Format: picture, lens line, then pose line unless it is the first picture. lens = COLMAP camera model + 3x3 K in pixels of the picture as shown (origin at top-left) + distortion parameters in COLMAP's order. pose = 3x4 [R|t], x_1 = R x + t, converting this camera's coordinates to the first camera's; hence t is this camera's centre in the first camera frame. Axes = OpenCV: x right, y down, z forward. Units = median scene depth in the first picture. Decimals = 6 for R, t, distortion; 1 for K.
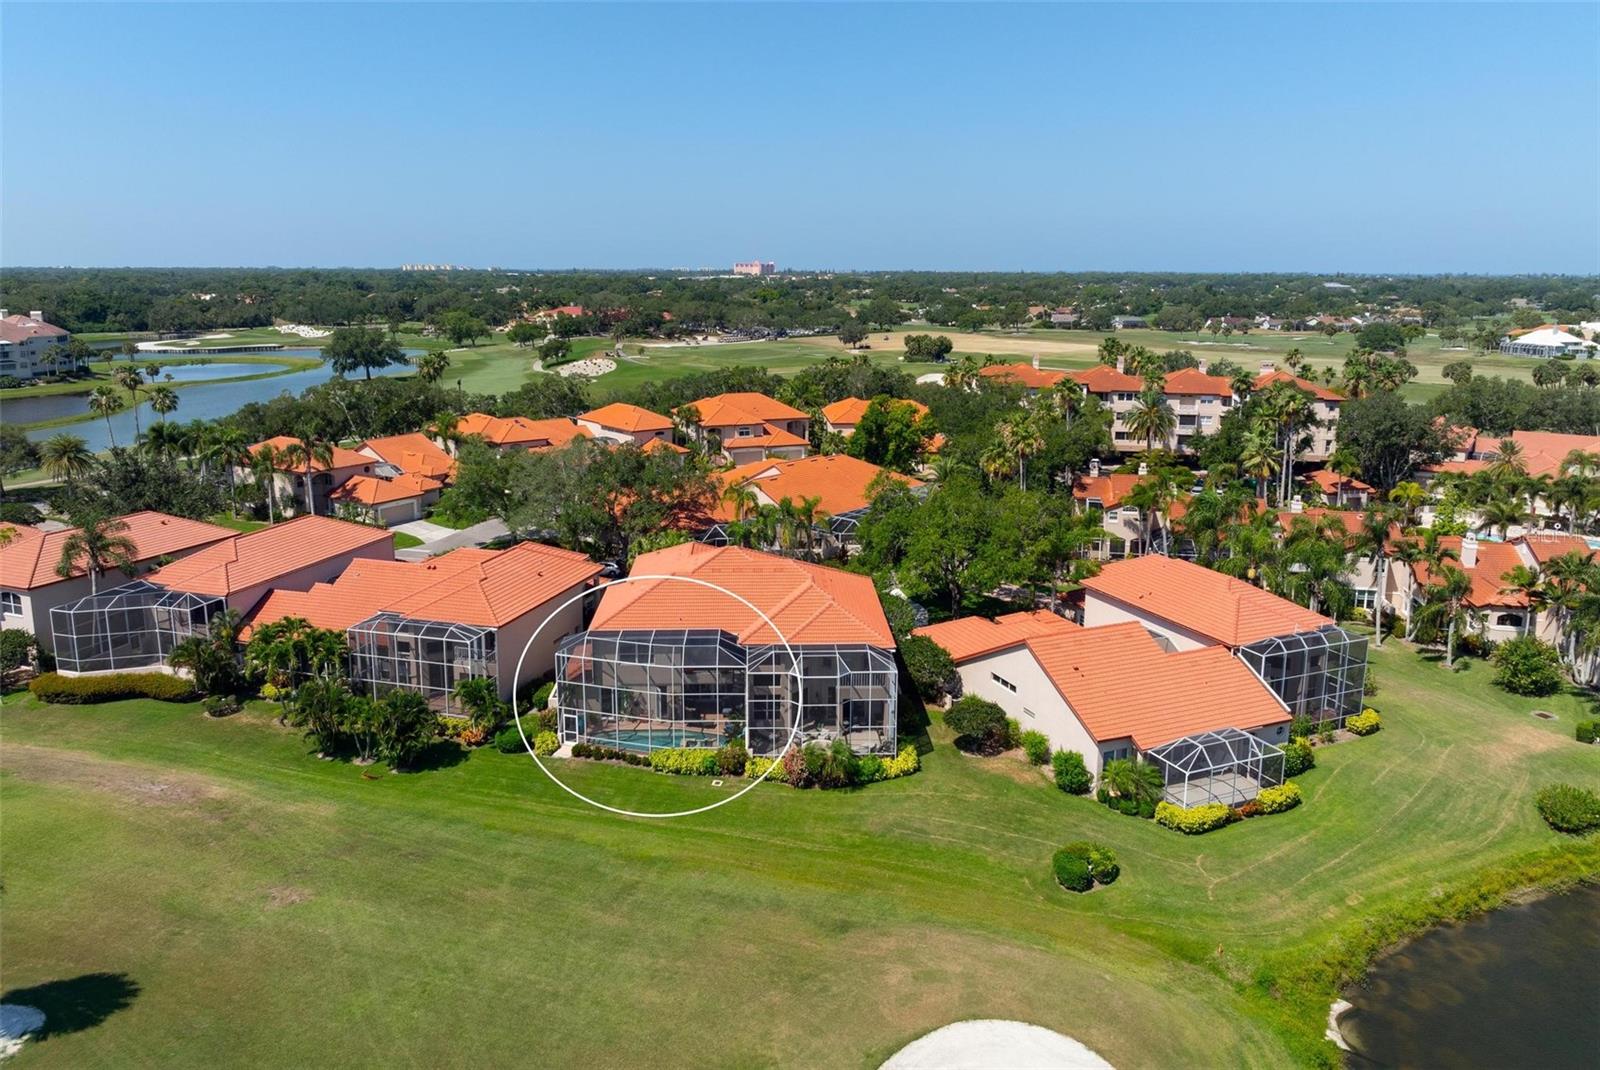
lens RADIAL K [[1144.8, 0, 799.7], [0, 1144.8, 532.5], [0, 0, 1]] dist [-0.007511, 0.000011]
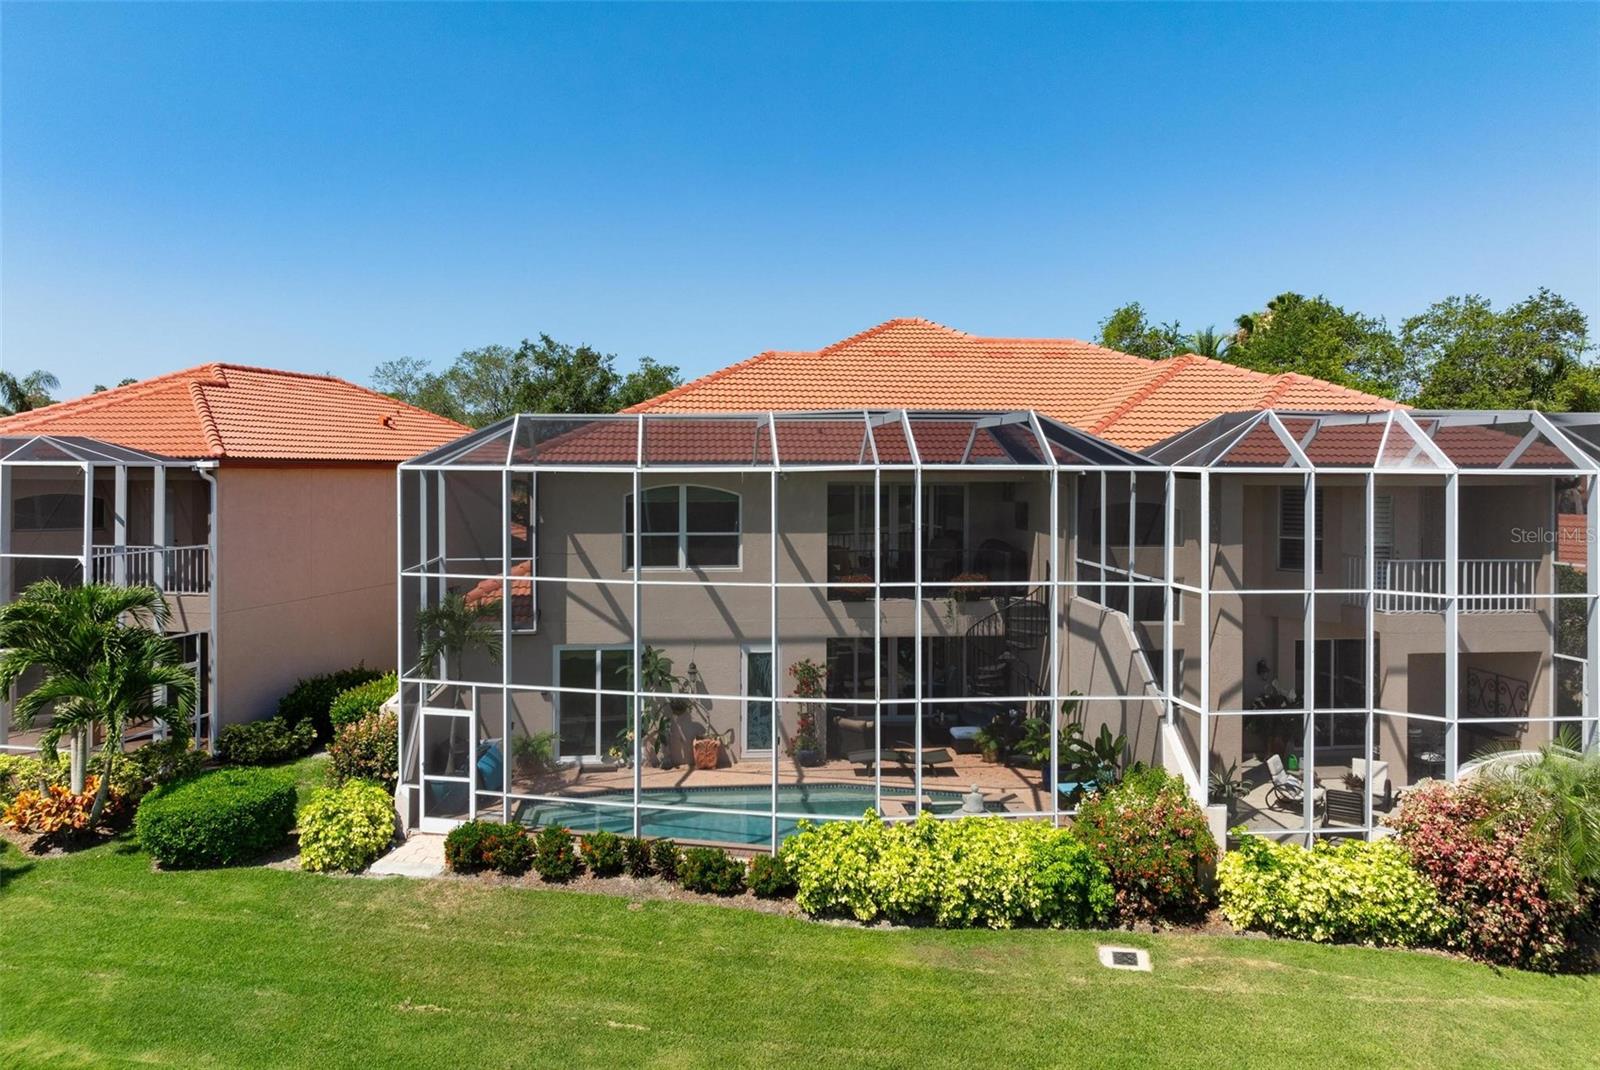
lens RADIAL K [[1144.8, 0, 800.7], [0, 1144.8, 539.4], [0, 0, 1]] dist [-0.007511, 0.000011]
pose [[0.996031, 0.011125, 0.088308, -0.145607], [0.007128, 0.979001, -0.203731, 0.175795], [-0.088720, 0.203552, 0.975036, 0.737912]]
